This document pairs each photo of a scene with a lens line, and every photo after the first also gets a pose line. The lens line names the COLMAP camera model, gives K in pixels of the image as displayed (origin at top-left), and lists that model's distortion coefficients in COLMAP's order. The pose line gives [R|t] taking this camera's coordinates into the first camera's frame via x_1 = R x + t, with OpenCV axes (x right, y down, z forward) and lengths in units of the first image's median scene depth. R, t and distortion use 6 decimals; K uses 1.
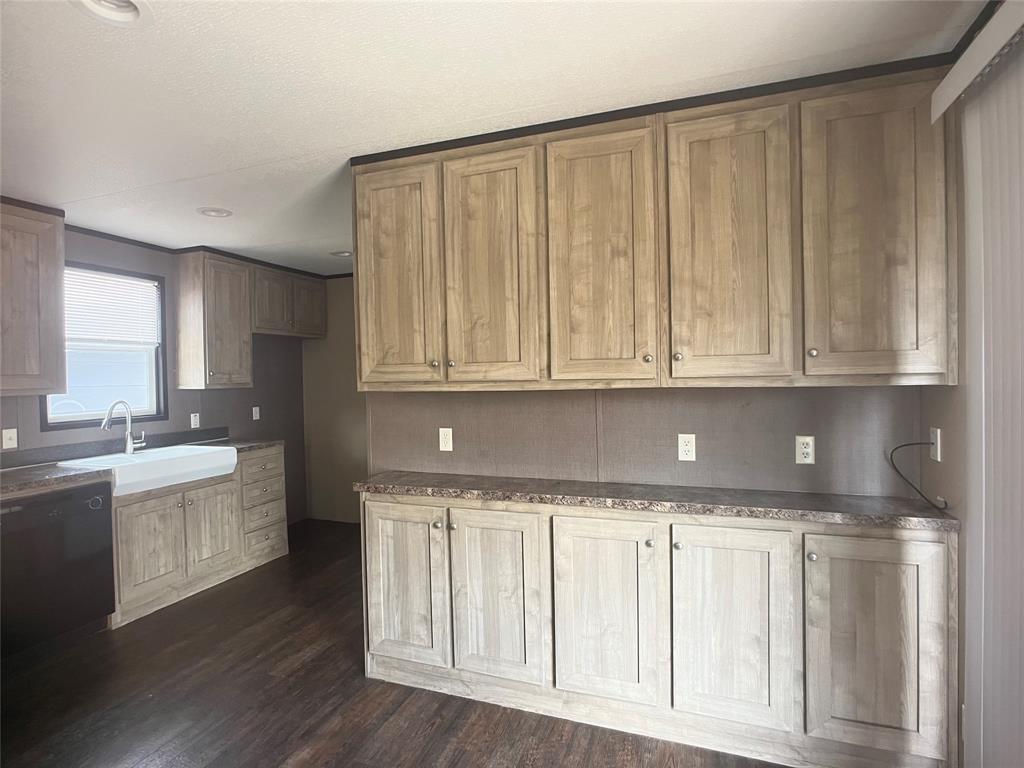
lens RADIAL K [[533.4, 0, 509.8], [0, 533.4, 378.3], [0, 0, 1]] dist [-0.037741, 0.020246]
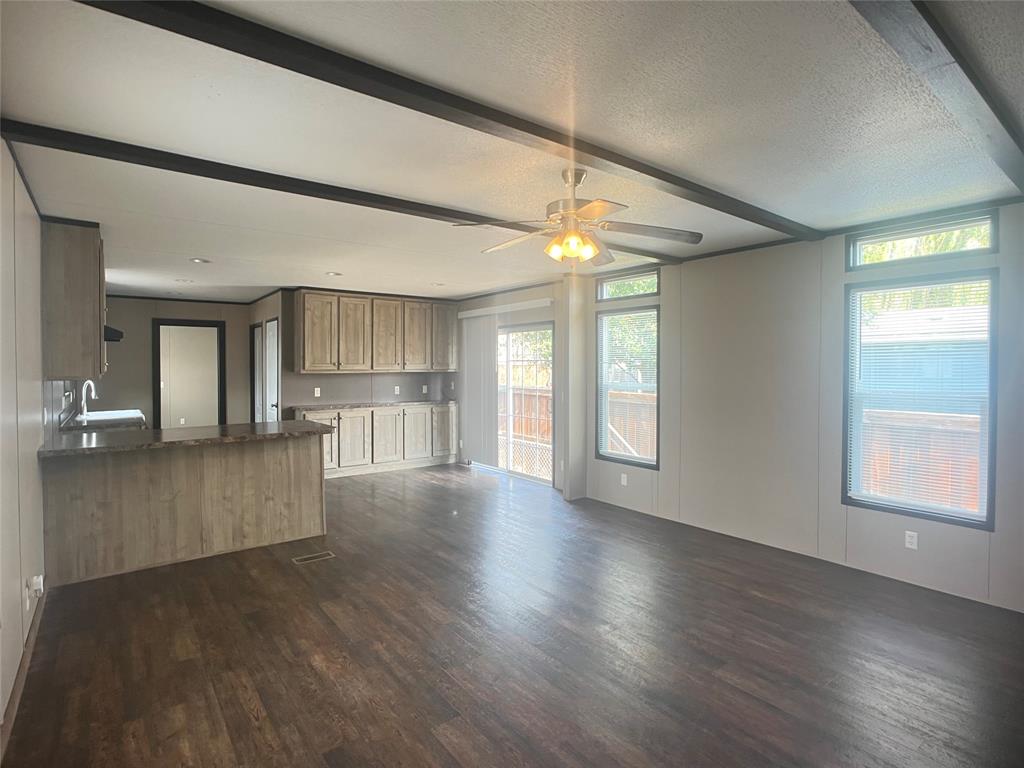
lens RADIAL K [[533.4, 0, 509.8], [0, 533.4, 378.3], [0, 0, 1]] dist [-0.037741, 0.020246]
pose [[0.537078, -0.001818, 0.843531, -1.867825], [-0.000858, 0.999996, 0.002702, 0.038454], [-0.843532, -0.002175, 0.537074, -1.244922]]
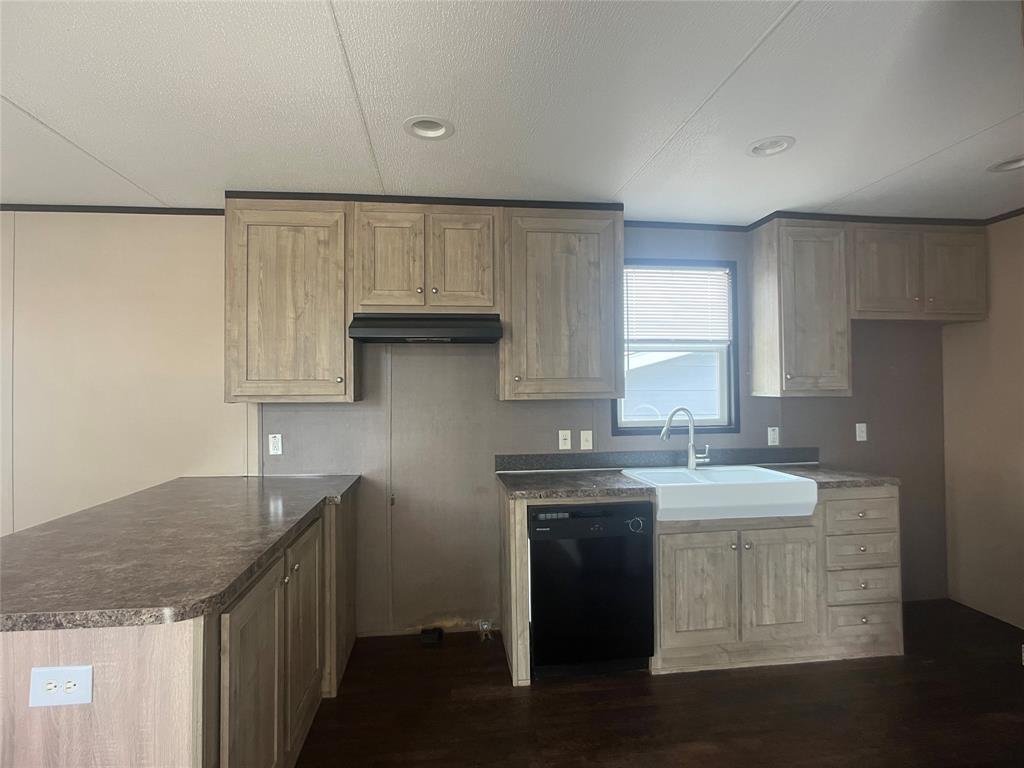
lens RADIAL K [[533.4, 0, 509.8], [0, 533.4, 378.3], [0, 0, 1]] dist [-0.037741, 0.020246]
pose [[0.454651, 0.000688, -0.890670, -0.110618], [-0.008018, 0.999962, -0.003320, -0.001471], [0.890634, 0.008651, 0.454639, 0.458043]]
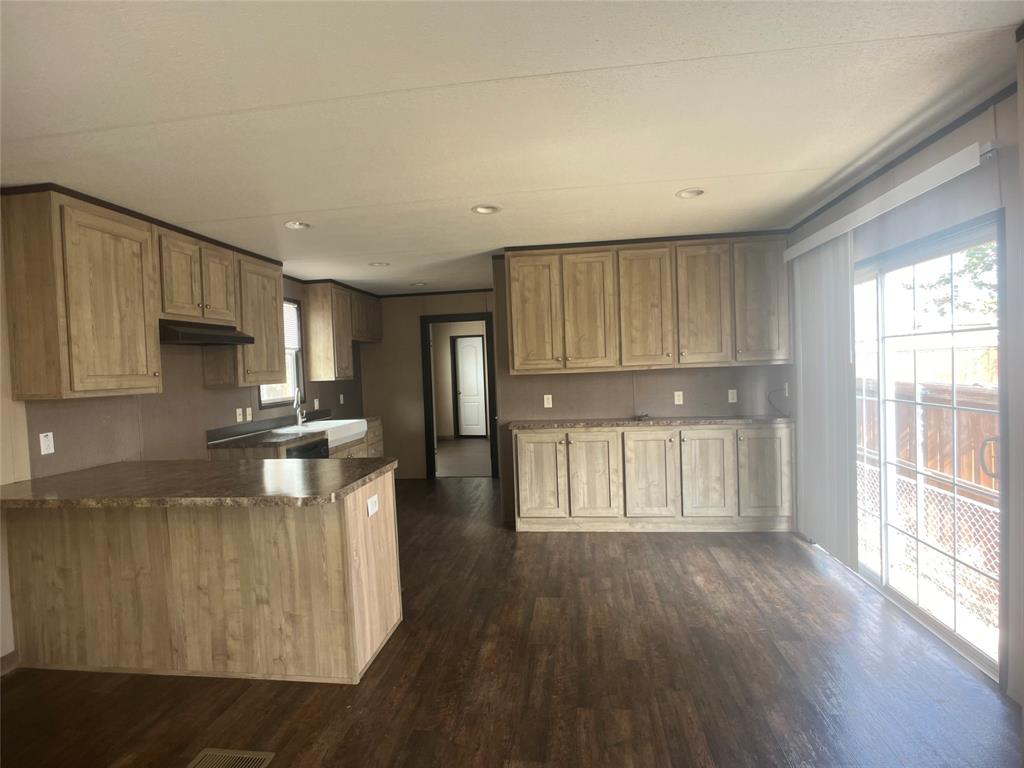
lens RADIAL K [[538.1, 0, 506.4], [0, 538.1, 381.6], [0, 0, 1]] dist [-0.023383, 0.006821]
pose [[0.976499, -0.025480, 0.214012, -0.660224], [0.022638, 0.999620, 0.015717, 0.017096], [-0.214331, -0.010503, 0.976705, -0.767562]]
